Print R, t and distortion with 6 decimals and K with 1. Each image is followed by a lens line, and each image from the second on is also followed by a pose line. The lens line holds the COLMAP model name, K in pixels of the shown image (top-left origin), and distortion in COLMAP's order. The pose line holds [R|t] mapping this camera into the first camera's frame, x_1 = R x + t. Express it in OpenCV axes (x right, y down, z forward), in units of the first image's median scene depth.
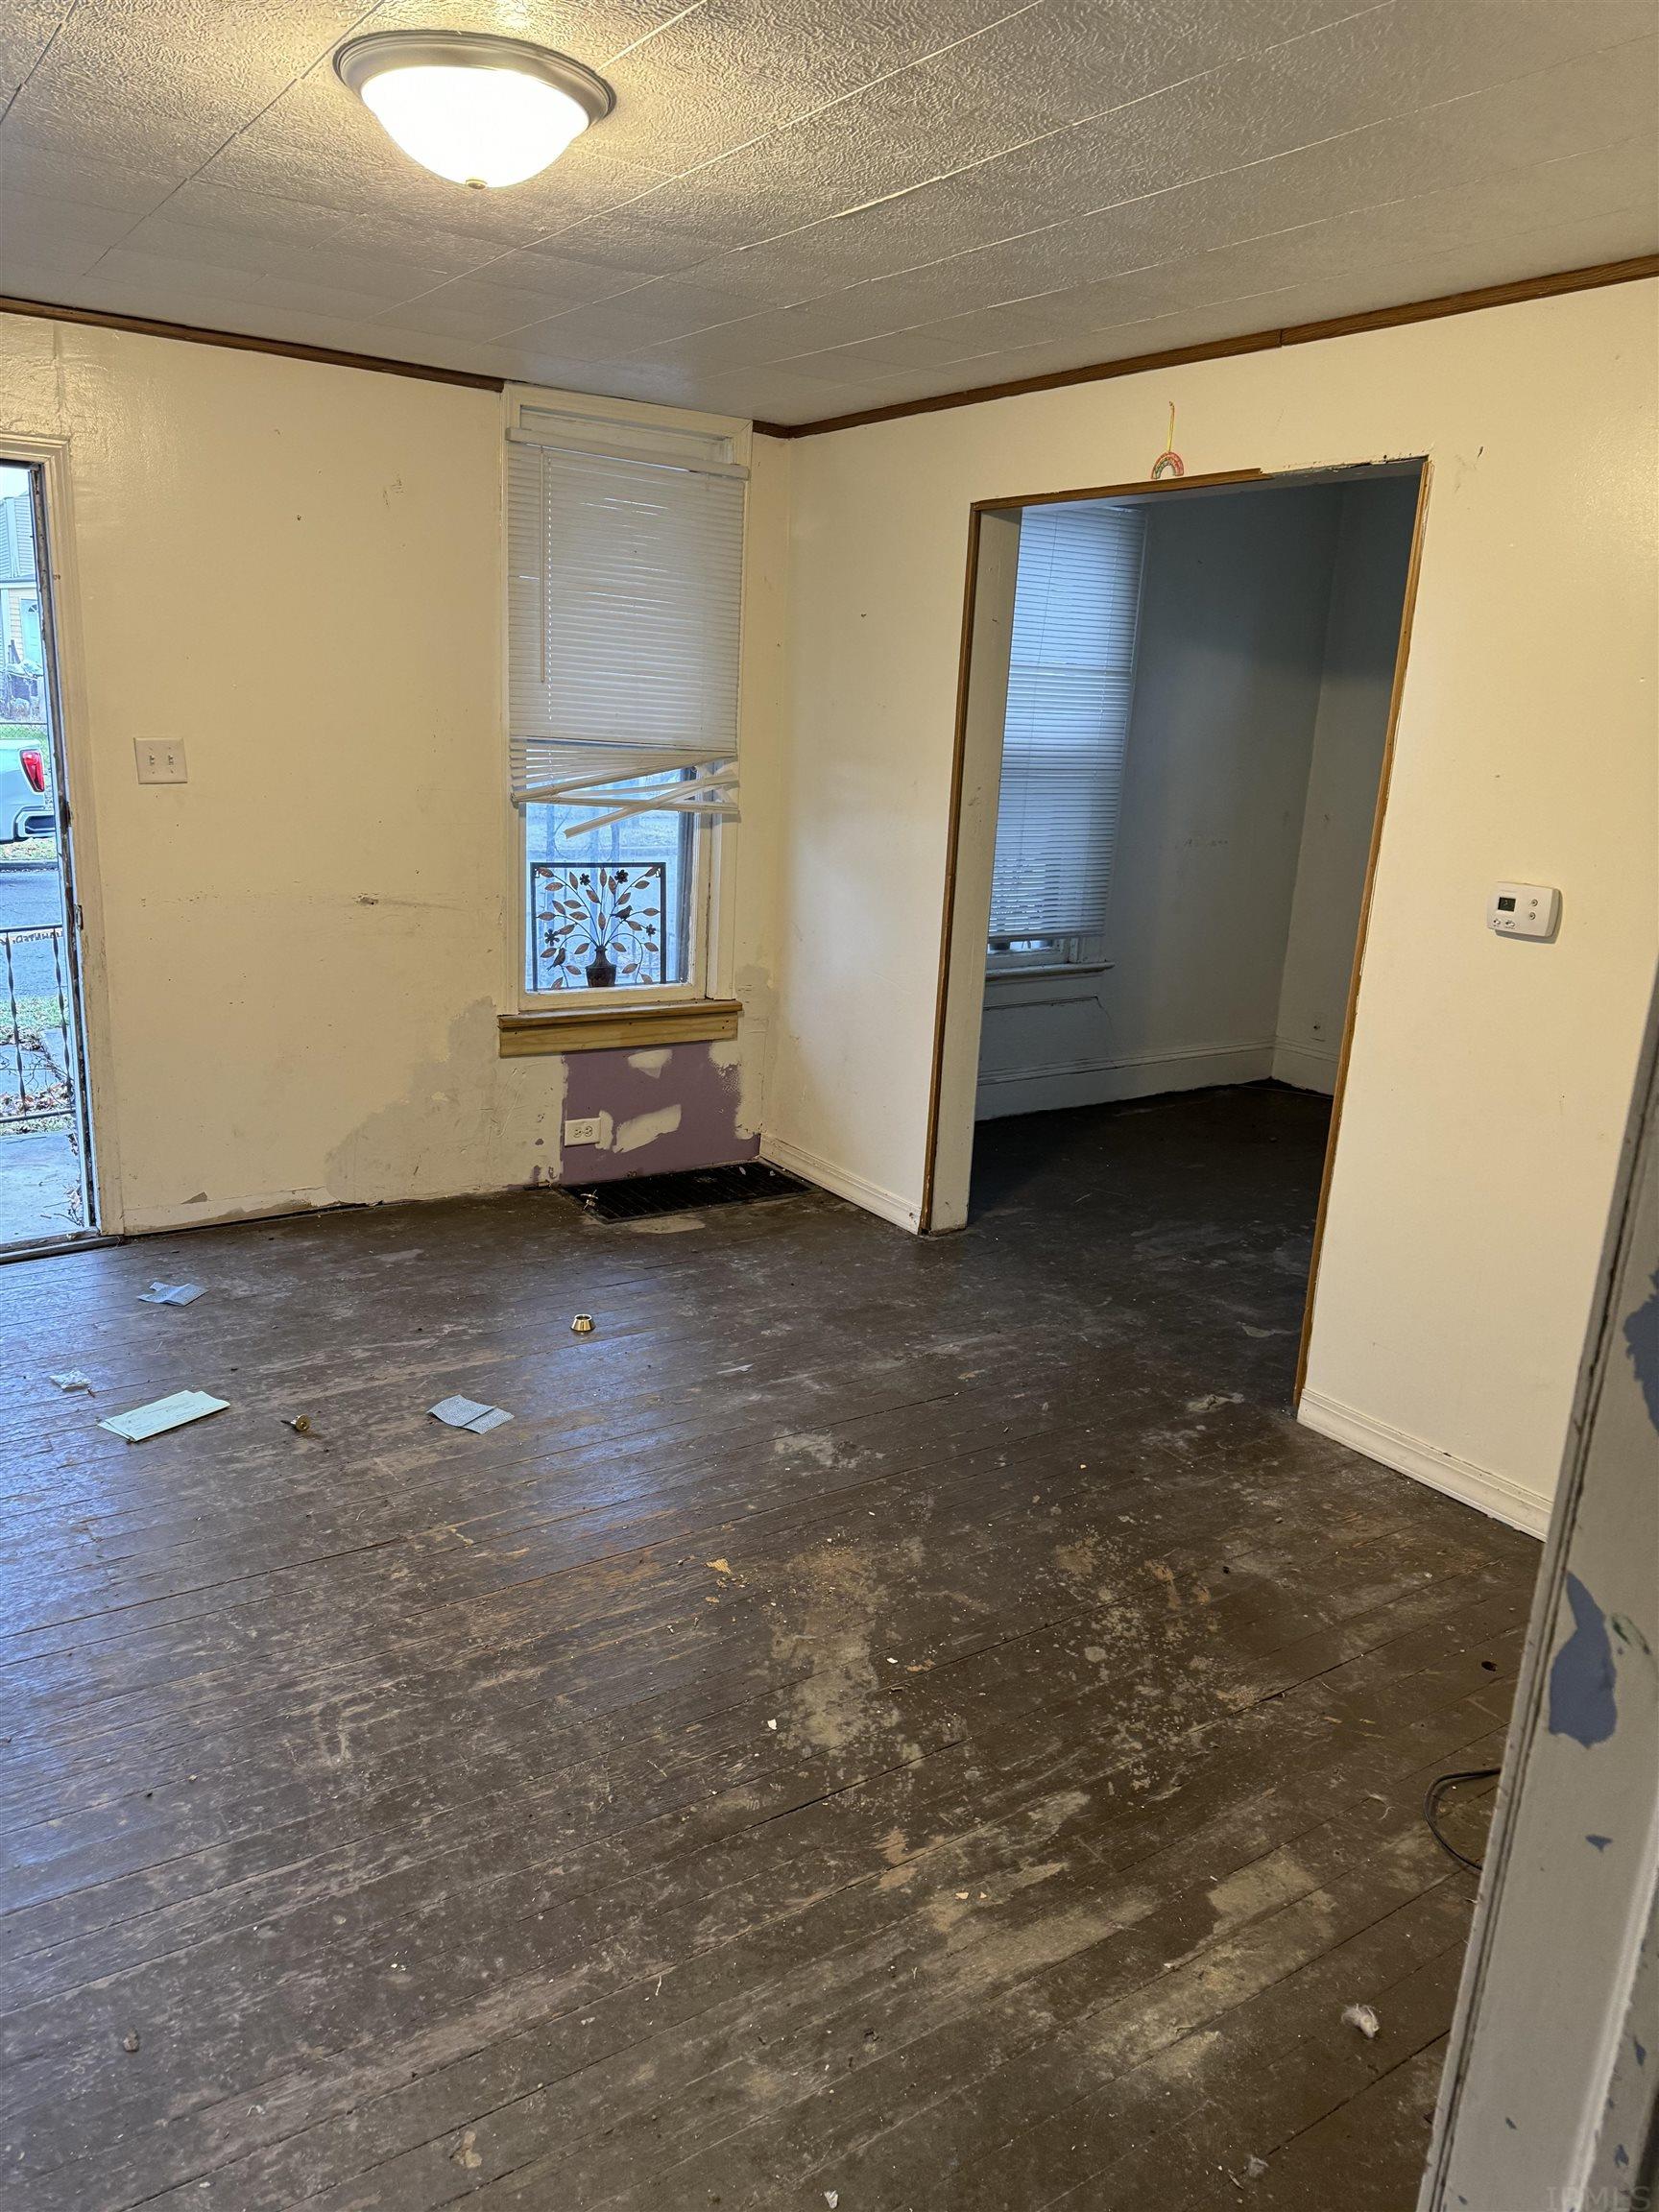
lens RADIAL K [[1573.8, 0, 841.0], [0, 1573.8, 1104.9], [0, 0, 1]] dist [0.020429, -0.026909]
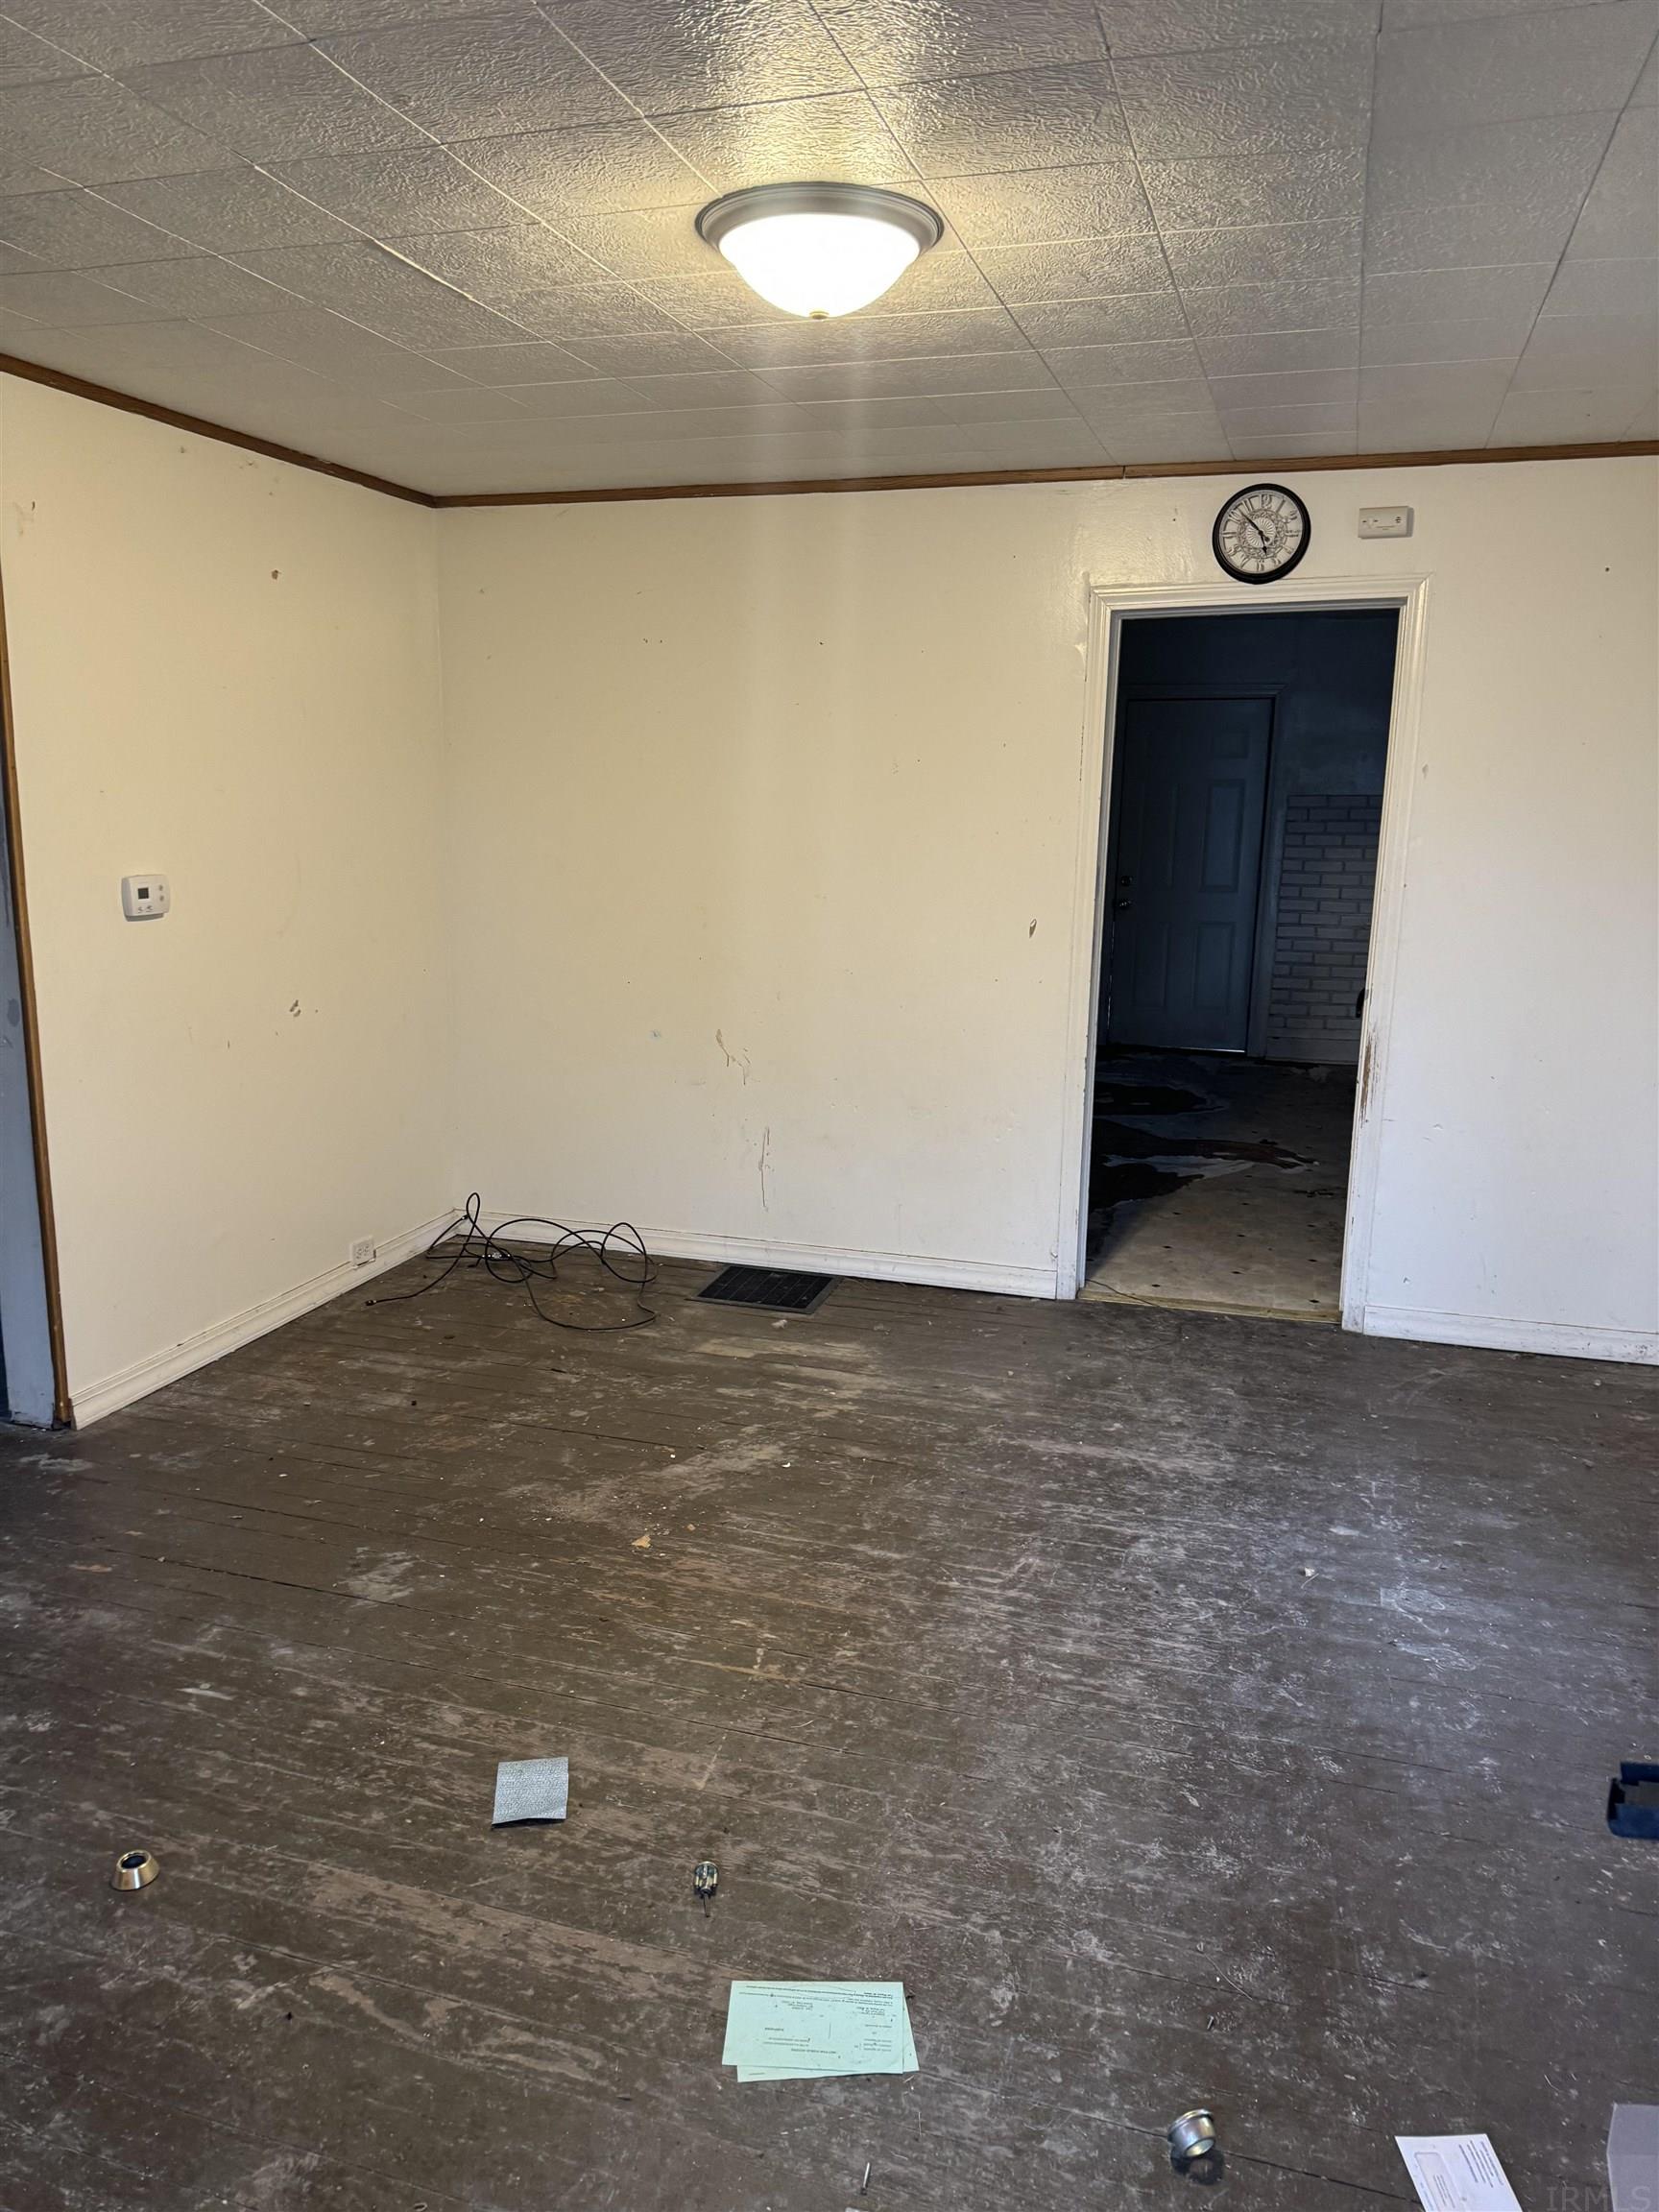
lens RADIAL K [[1573.8, 0, 834.4], [0, 1573.8, 1111.0], [0, 0, 1]] dist [0.020429, -0.026909]
pose [[-0.622986, -0.210088, 0.753493, -1.061352], [0.156002, 0.910540, 0.382858, -0.433169], [-0.766519, 0.356062, -0.534479, 1.588669]]
